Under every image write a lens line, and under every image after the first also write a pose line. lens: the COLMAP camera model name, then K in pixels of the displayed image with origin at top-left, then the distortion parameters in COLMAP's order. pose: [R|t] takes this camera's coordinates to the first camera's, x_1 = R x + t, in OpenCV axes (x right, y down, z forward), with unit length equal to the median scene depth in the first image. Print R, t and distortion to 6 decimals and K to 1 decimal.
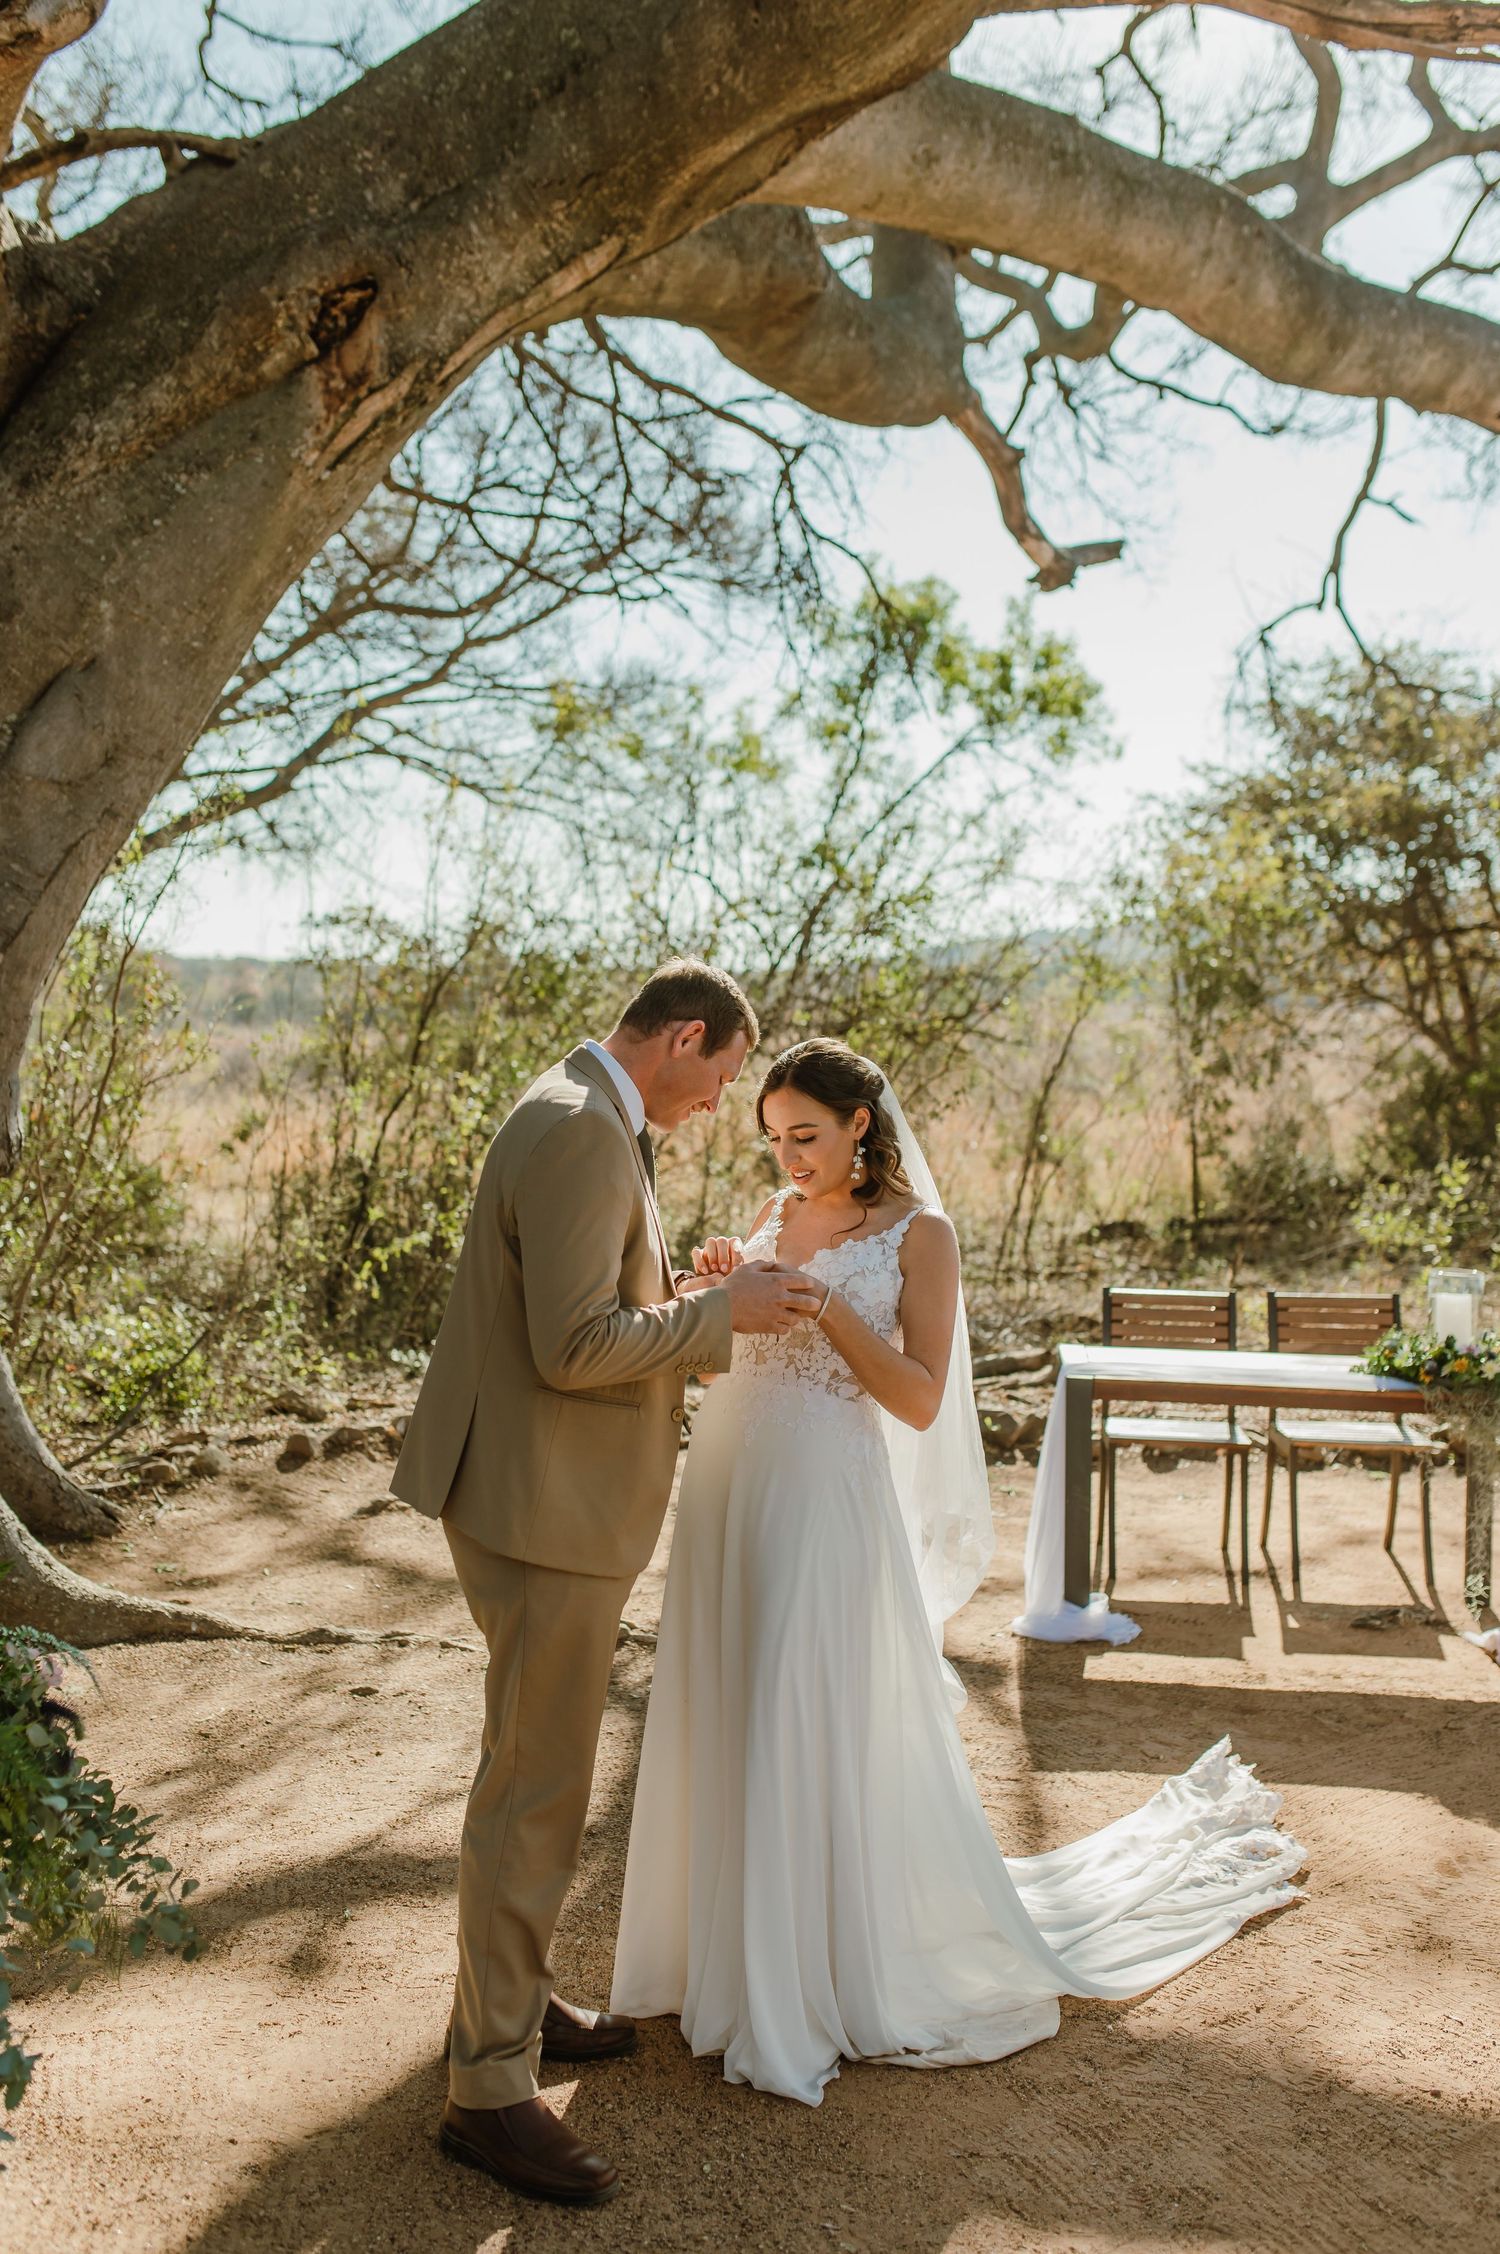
lens RADIAL K [[2136.5, 0, 750.6], [0, 2136.5, 1111.0], [0, 0, 1]] dist [0.023579, 0.000000]
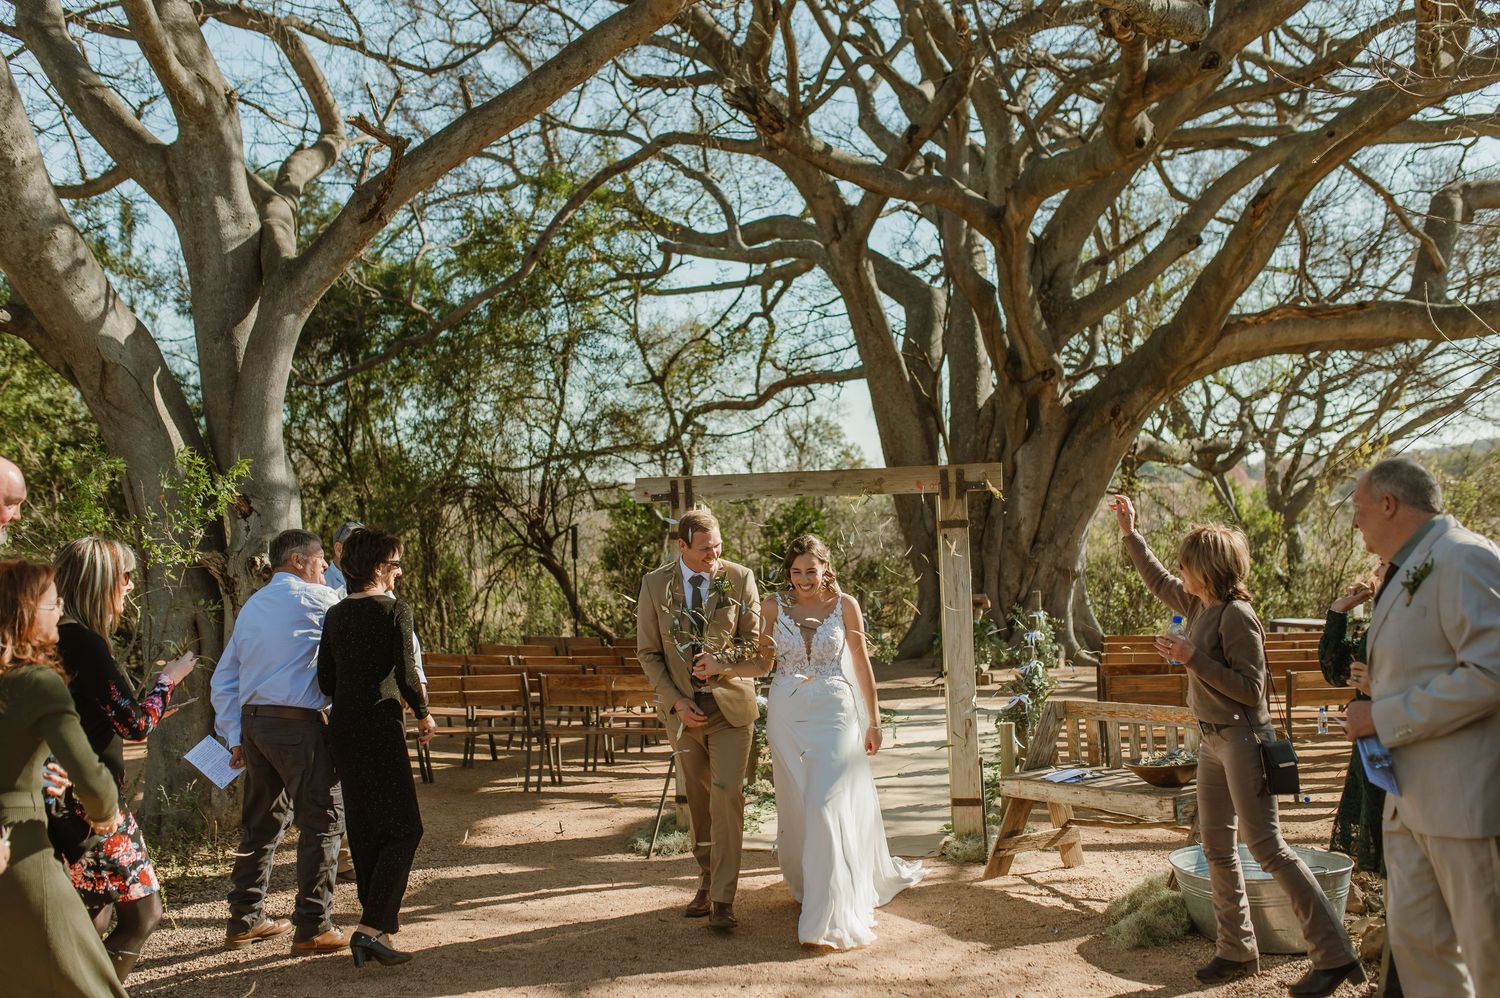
lens RADIAL K [[1421.8, 0, 743.7], [0, 1421.8, 515.1], [0, 0, 1]] dist [0.023579, 0.000000]
pose [[0.624736, -0.040622, -0.779779, 1.337318], [0.014985, 0.999086, -0.040042, 0.003319], [0.780692, 0.013330, 0.624774, -1.288347]]
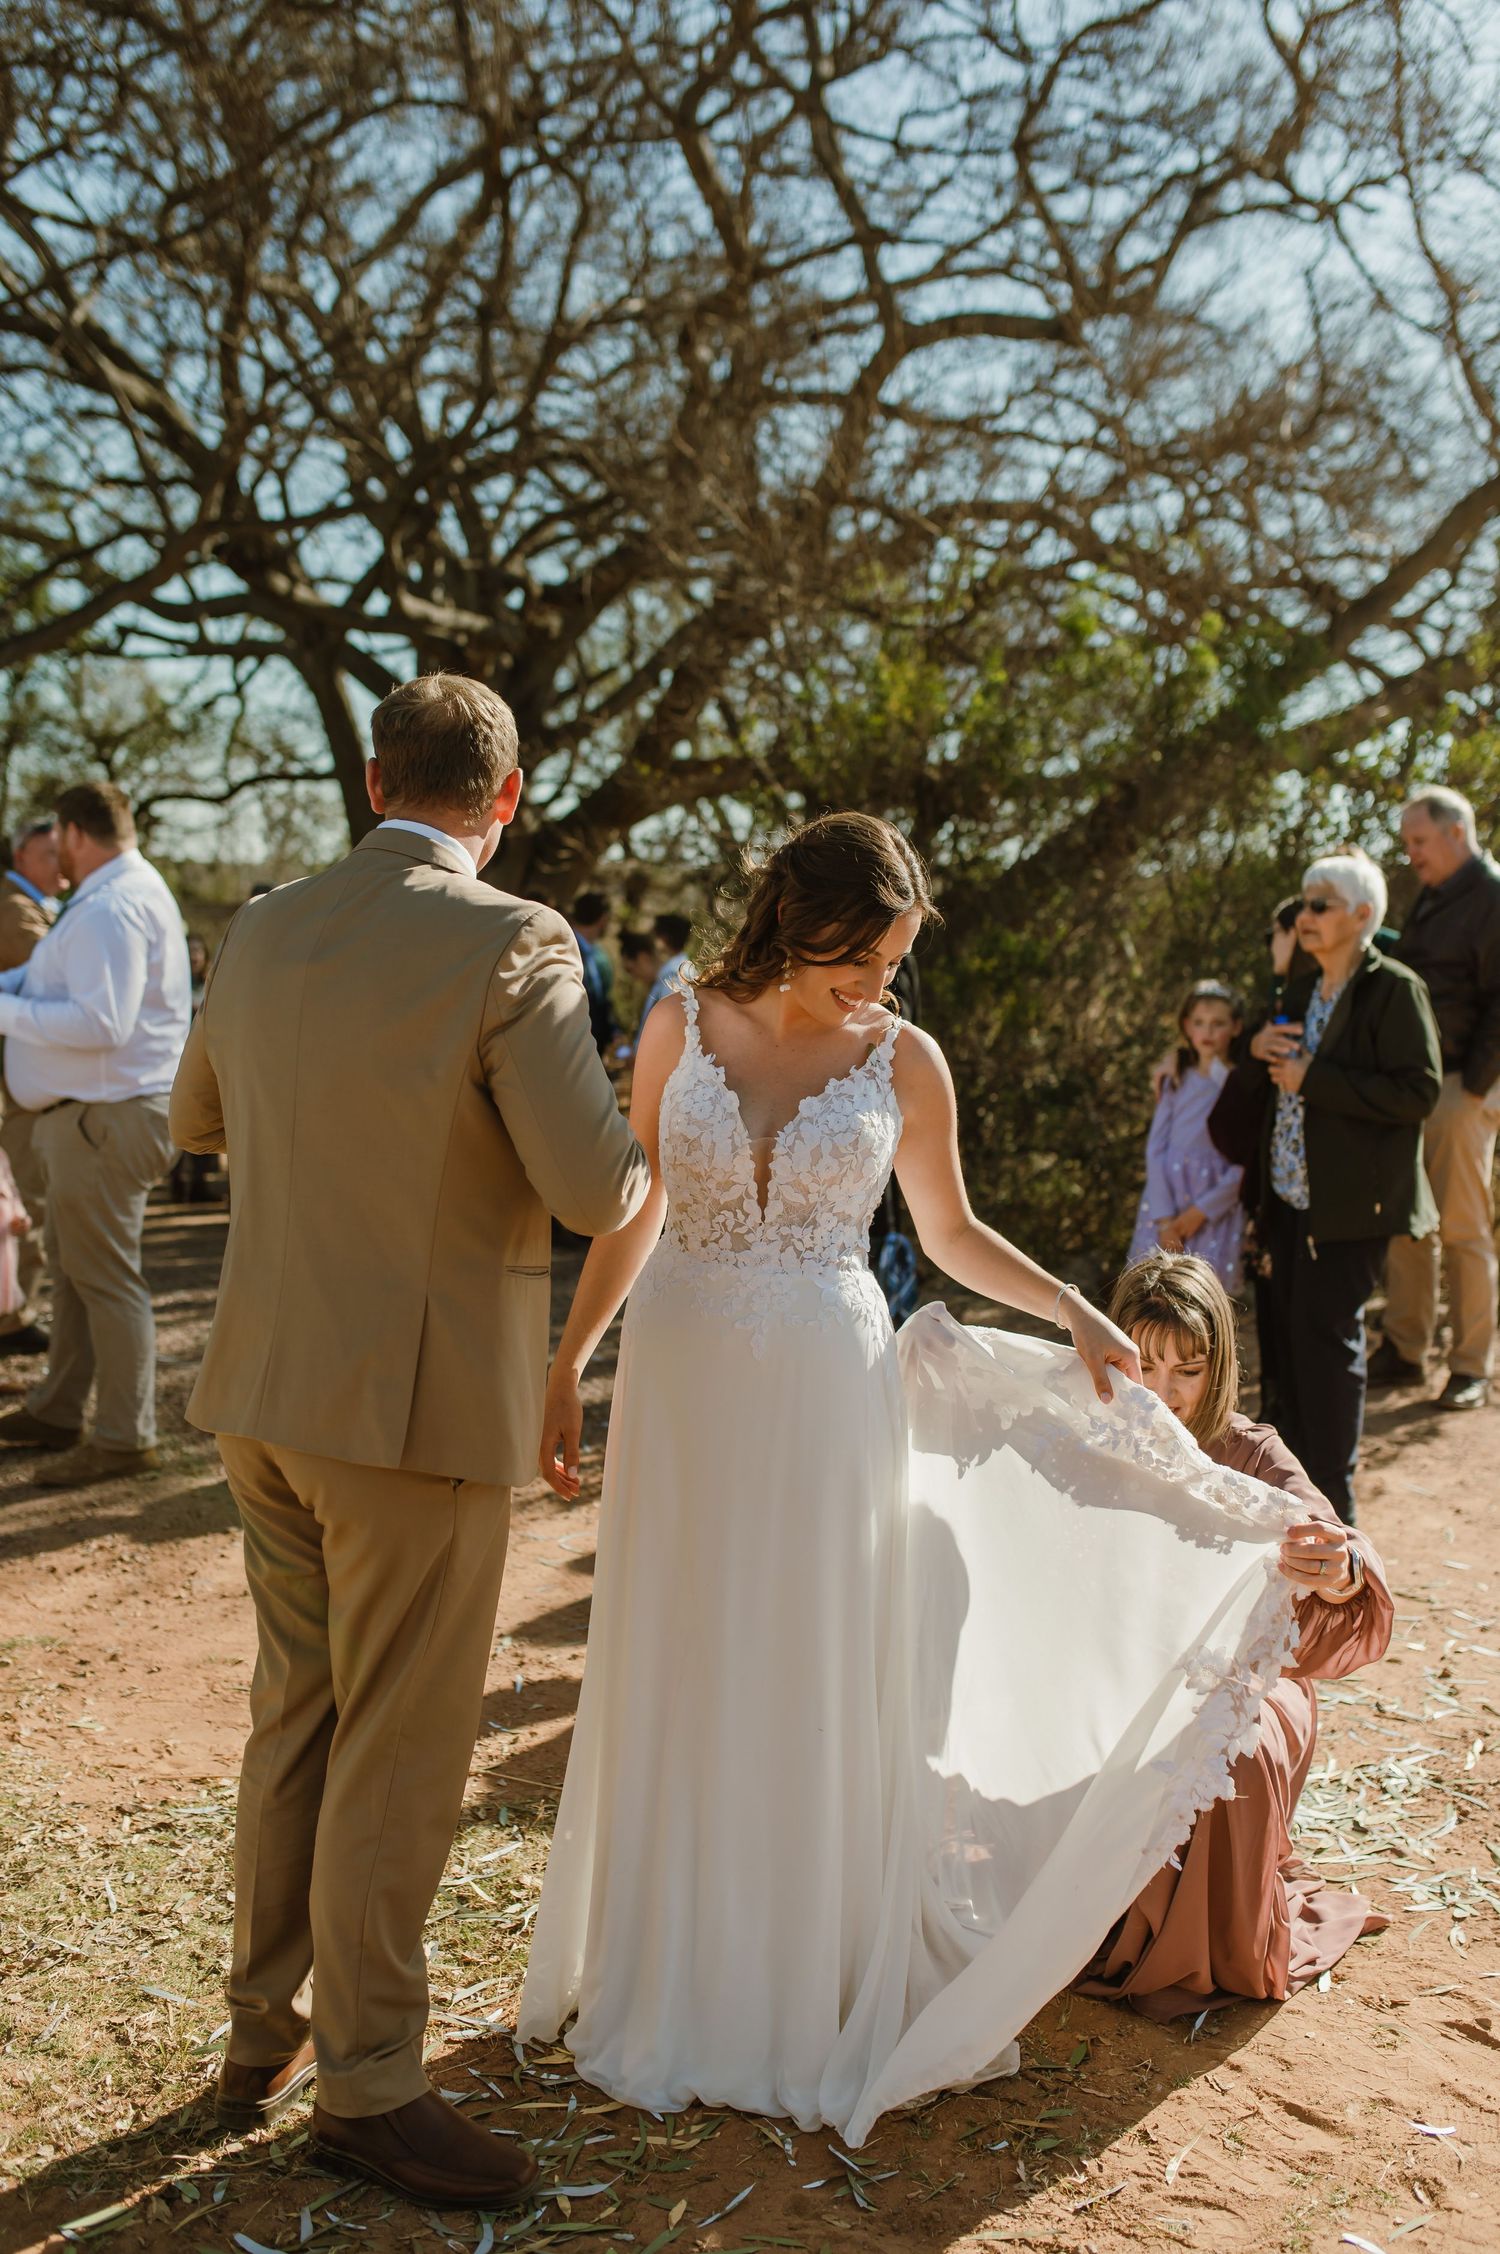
lens RADIAL K [[2136.5, 0, 779.3], [0, 2136.5, 1124.1], [0, 0, 1]] dist [0.023579, 0.000000]
pose [[0.807348, 0.045076, -0.588352, 2.371898], [-0.017897, 0.998490, 0.051940, 0.034354], [0.589805, -0.031404, 0.806935, -2.132744]]
